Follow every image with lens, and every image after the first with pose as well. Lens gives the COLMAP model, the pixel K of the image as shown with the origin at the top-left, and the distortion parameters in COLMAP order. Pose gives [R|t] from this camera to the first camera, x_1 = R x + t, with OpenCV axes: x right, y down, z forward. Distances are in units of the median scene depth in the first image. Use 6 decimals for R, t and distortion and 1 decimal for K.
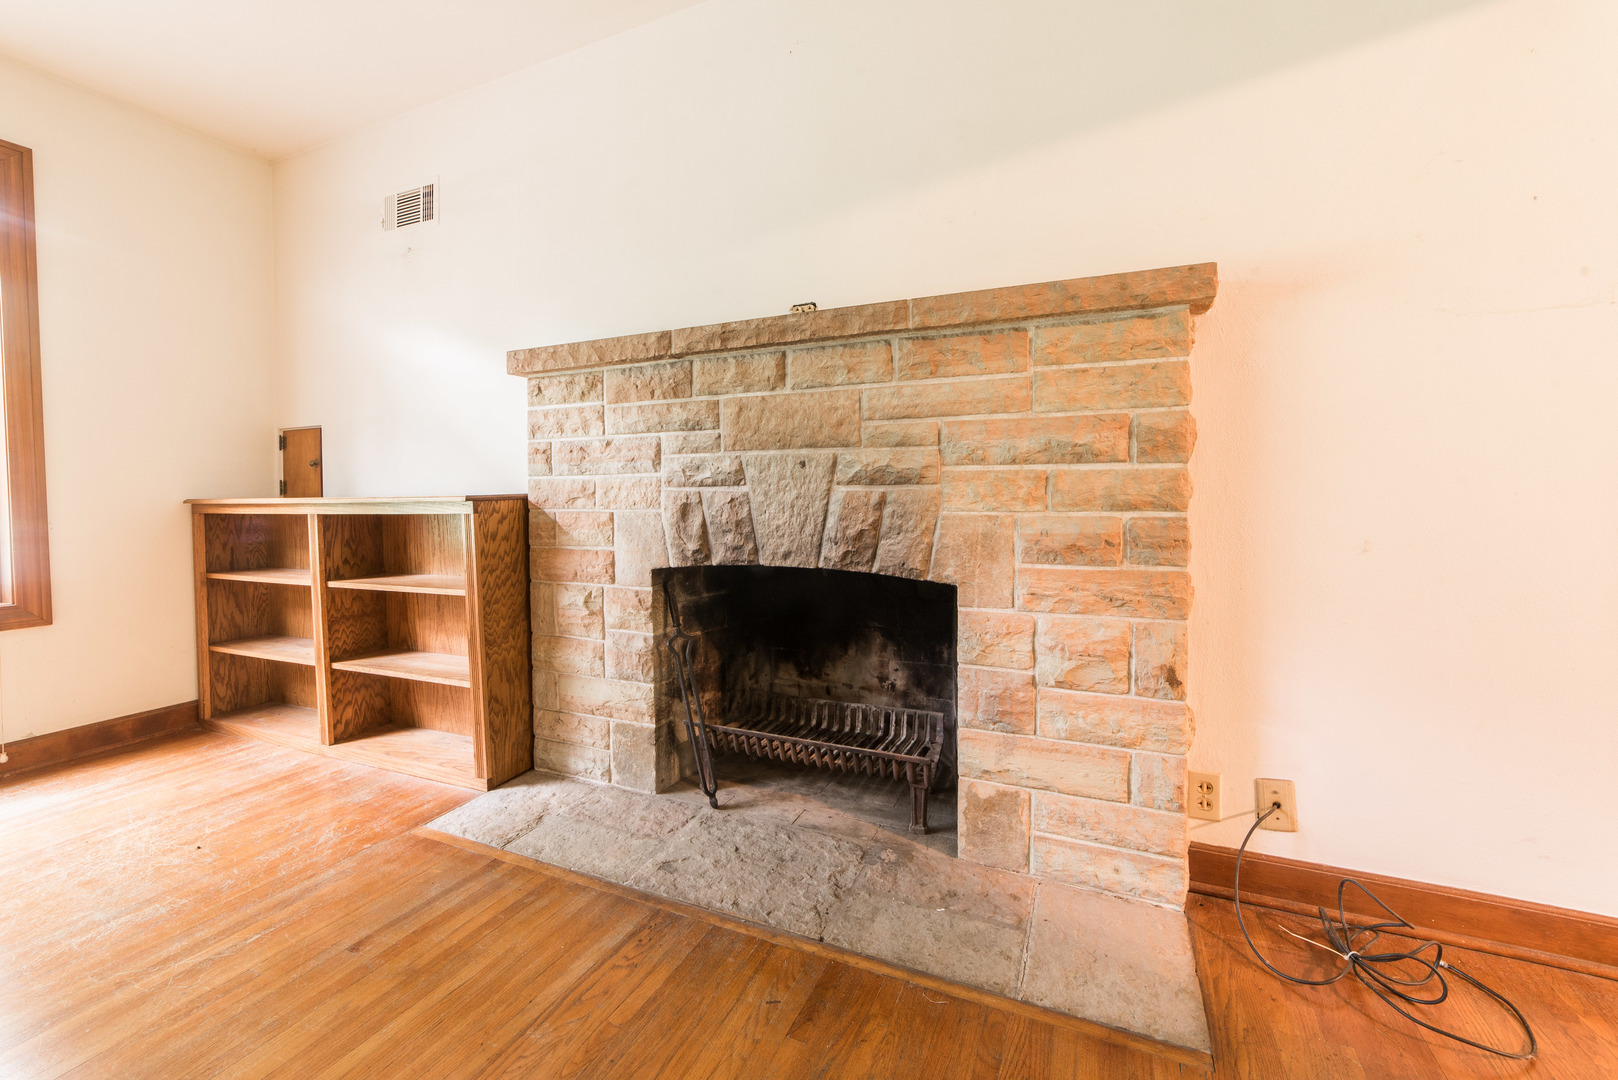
lens RADIAL K [[669.0, 0, 804.4], [0, 669.0, 510.9], [0, 0, 1]] dist [-0.013689, 0.000040]
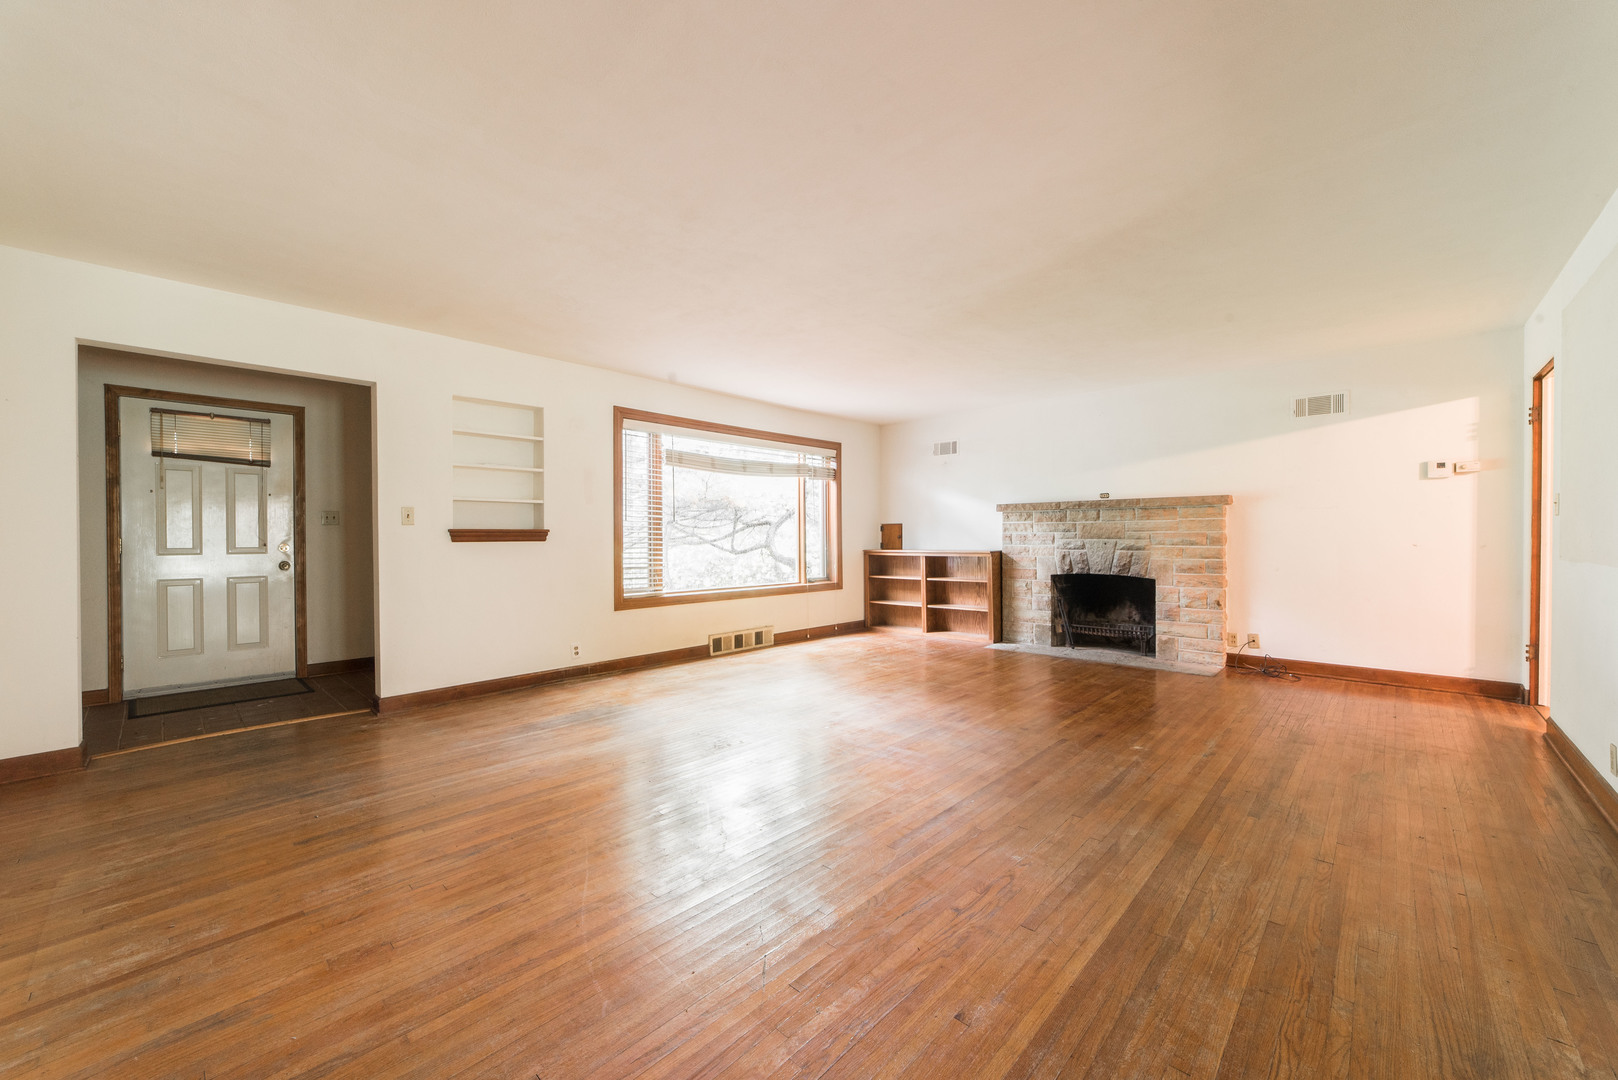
lens RADIAL K [[643.9, 0, 789.8], [0, 643.9, 542.5], [0, 0, 1]] dist [-0.017470, 0.007337]
pose [[0.931951, 0.005697, -0.362540, -0.294523], [-0.011249, 0.999850, -0.013205, -0.013735], [0.362410, 0.016384, 0.931875, -2.436519]]
